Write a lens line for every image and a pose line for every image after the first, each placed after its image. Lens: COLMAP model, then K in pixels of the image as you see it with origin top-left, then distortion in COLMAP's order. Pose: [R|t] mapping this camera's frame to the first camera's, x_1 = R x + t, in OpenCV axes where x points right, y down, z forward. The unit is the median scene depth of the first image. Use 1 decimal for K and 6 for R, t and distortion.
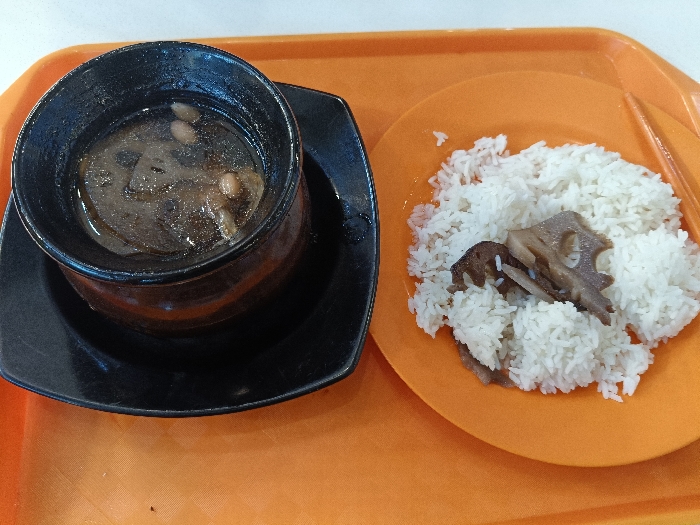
lens RADIAL K [[533.5, 0, 347.4], [0, 533.5, 262.8], [0, 0, 1]] dist [-0.025668, 0.001500]
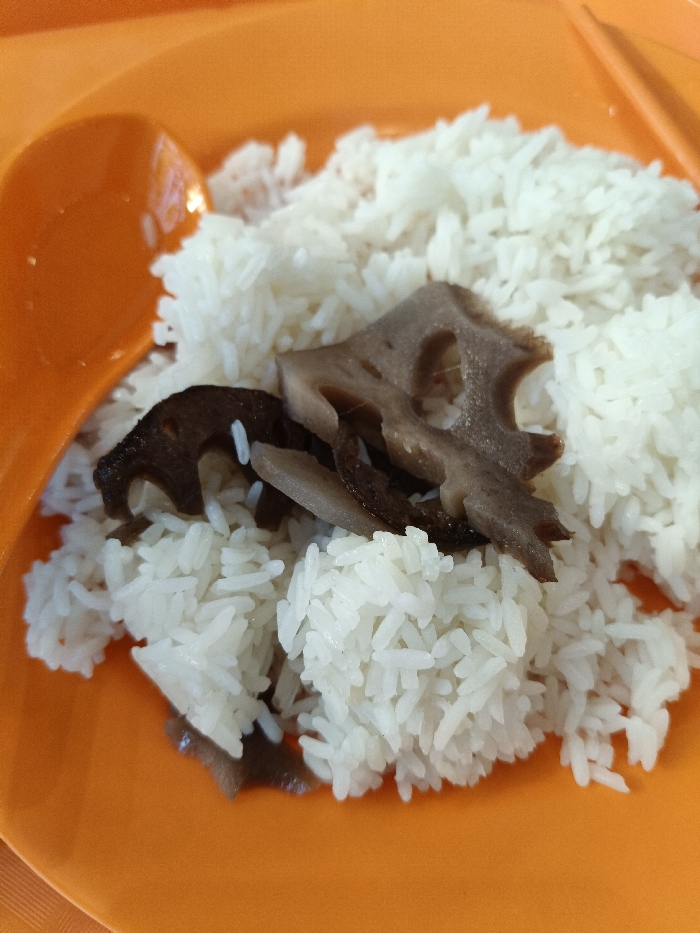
lens RADIAL K [[711.0, 0, 376.0], [0, 711.0, 488.4], [0, 0, 1]] dist [-0.025668, 0.001500]
pose [[0.990272, -0.133792, 0.038227, 0.355852], [0.133685, 0.991009, 0.005352, 0.040442], [-0.038599, -0.000189, 0.999255, 0.531278]]
